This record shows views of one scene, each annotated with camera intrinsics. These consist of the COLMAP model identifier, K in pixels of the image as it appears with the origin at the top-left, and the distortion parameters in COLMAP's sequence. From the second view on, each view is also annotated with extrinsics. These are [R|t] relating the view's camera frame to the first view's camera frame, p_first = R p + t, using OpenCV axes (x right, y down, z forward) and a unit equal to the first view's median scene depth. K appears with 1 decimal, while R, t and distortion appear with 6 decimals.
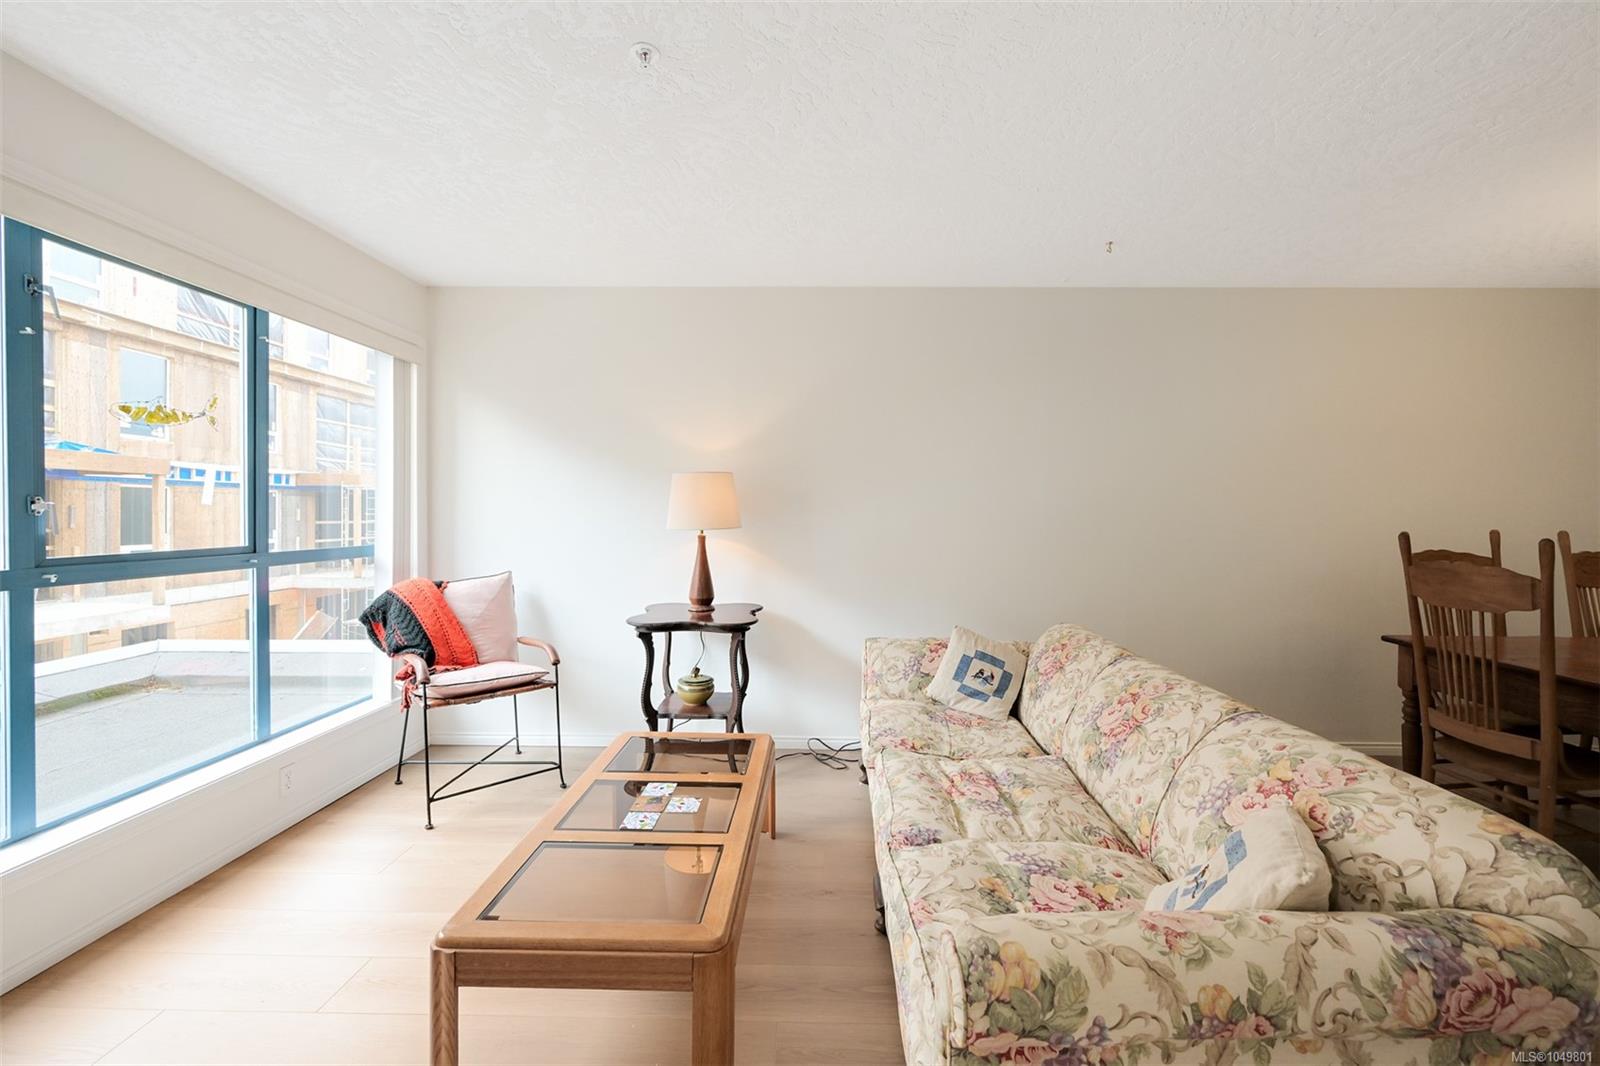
lens RADIAL K [[635.1, 0, 805.4], [0, 635.1, 514.0], [0, 0, 1]] dist [-0.000457, 0.000194]
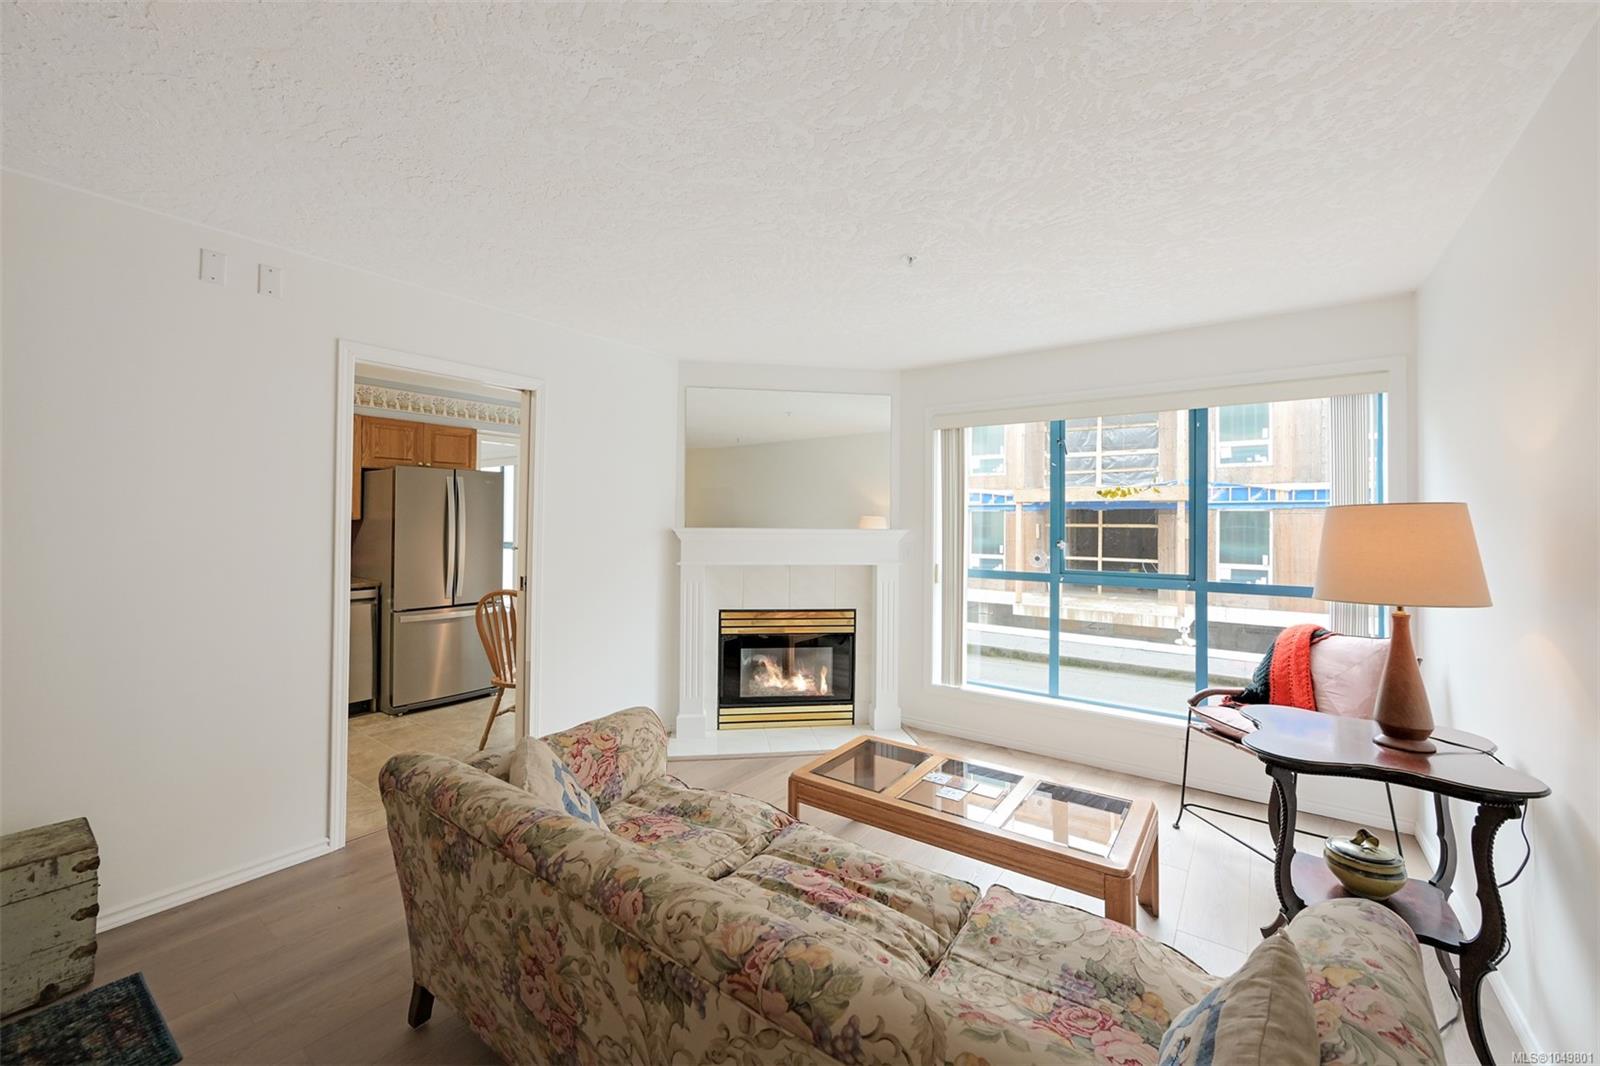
lens RADIAL K [[635.1, 0, 805.4], [0, 635.1, 514.0], [0, 0, 1]] dist [-0.000457, 0.000194]
pose [[-0.570179, -0.020919, -0.821254, 0.737539], [-0.010648, 0.999780, -0.018074, -0.048345], [0.821452, -0.001560, -0.570276, 1.060936]]
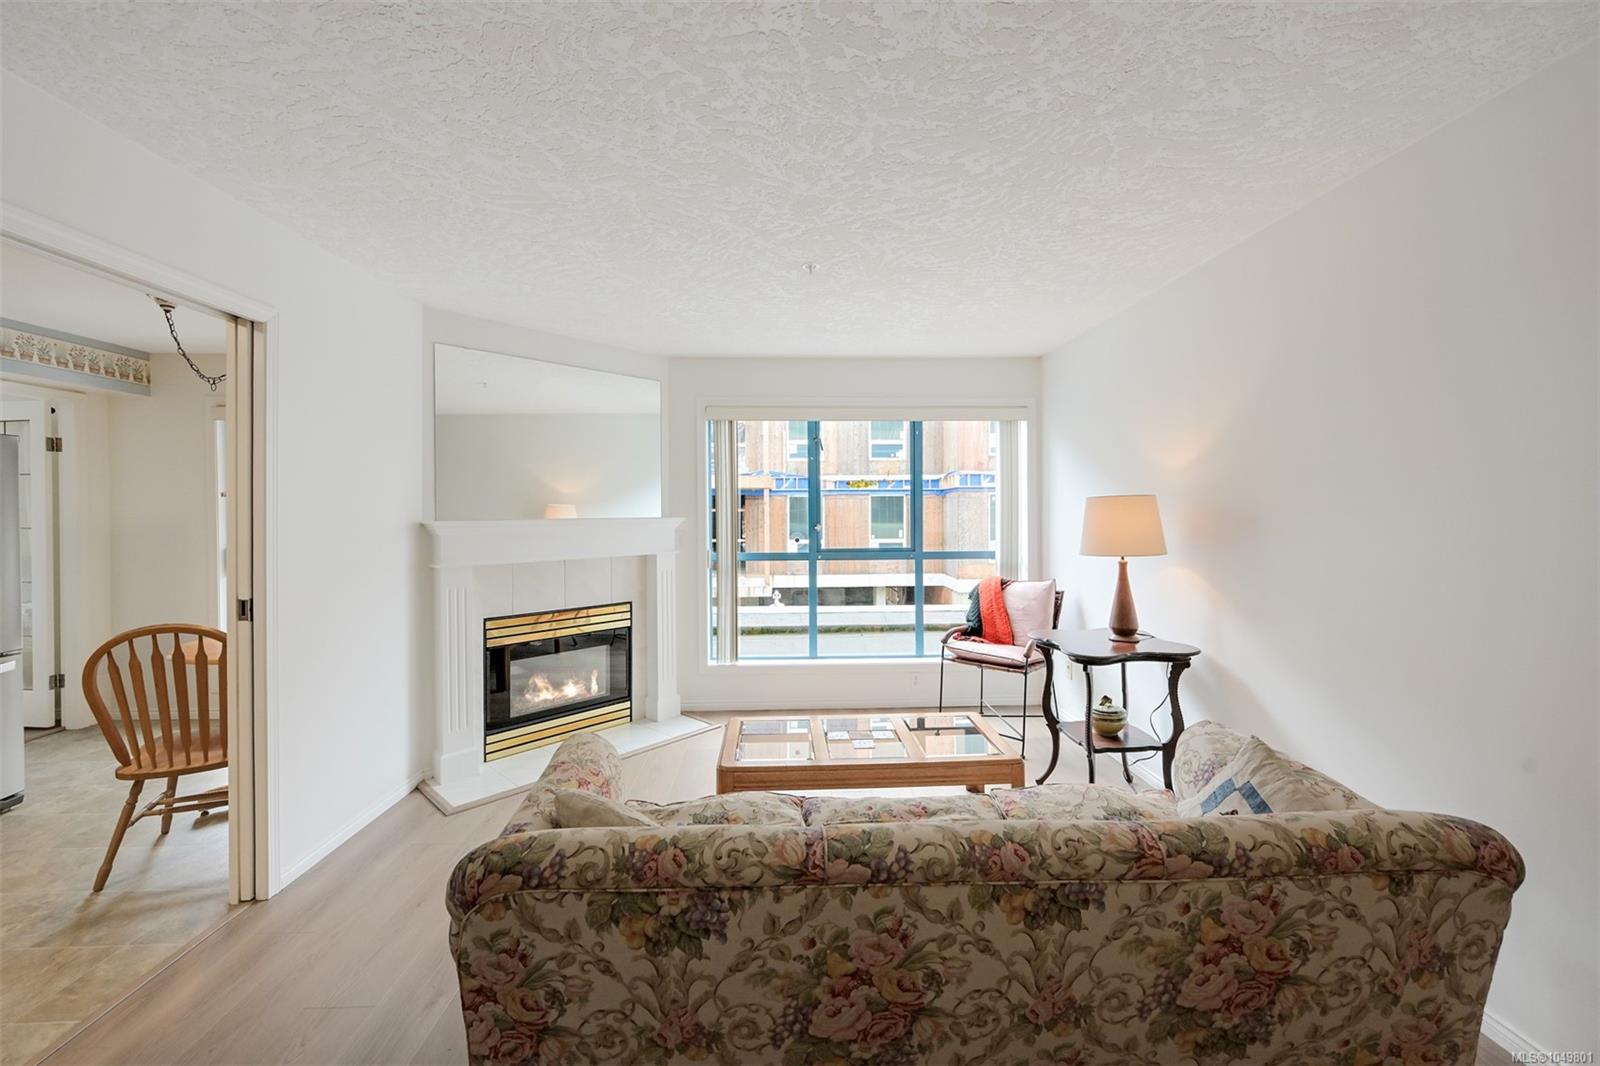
lens RADIAL K [[635.1, 0, 805.4], [0, 635.1, 514.0], [0, 0, 1]] dist [-0.000457, 0.000194]
pose [[0.060407, 0.002677, -0.998170, 0.907314], [0.006794, 0.999972, 0.003093, -0.052099], [0.998151, -0.006969, 0.060387, 0.561149]]
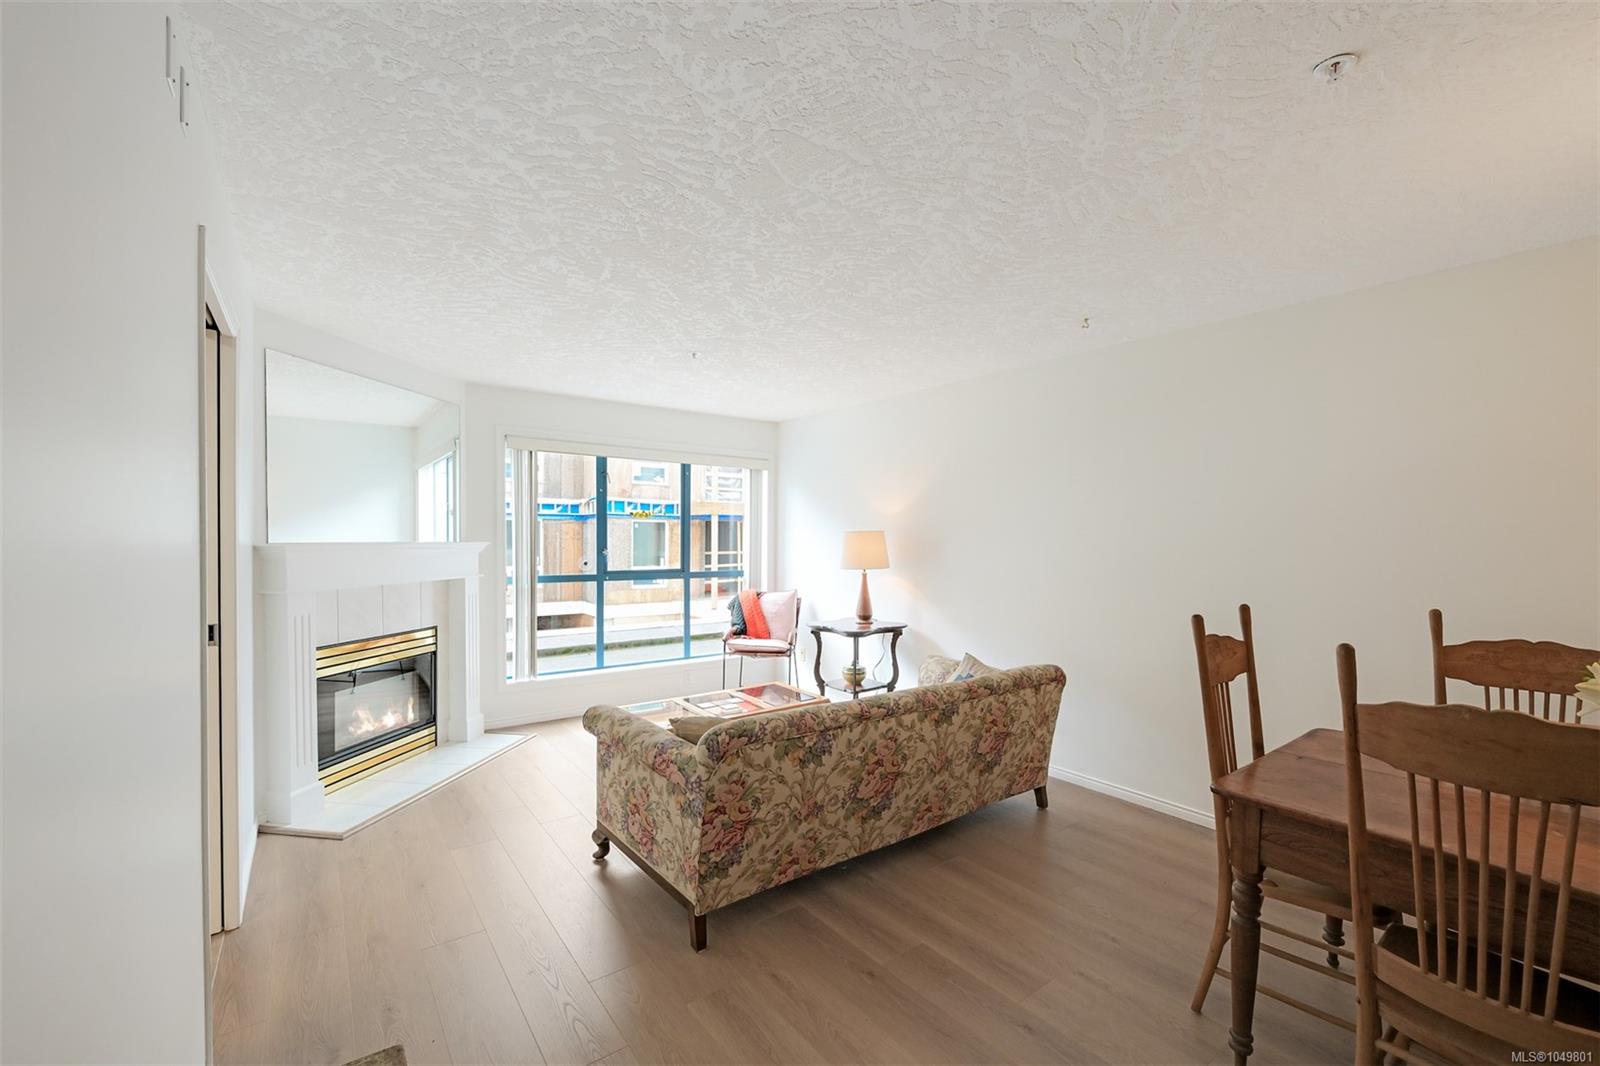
lens RADIAL K [[659.5, 0, 818.2], [0, 659.5, 553.1], [0, 0, 1]] dist [-0.000964, -0.000138]
pose [[0.628464, 0.021589, -0.777539, 1.164660], [-0.006991, 0.999731, 0.022108, -0.055655], [0.777808, -0.008458, 0.628446, -0.068997]]
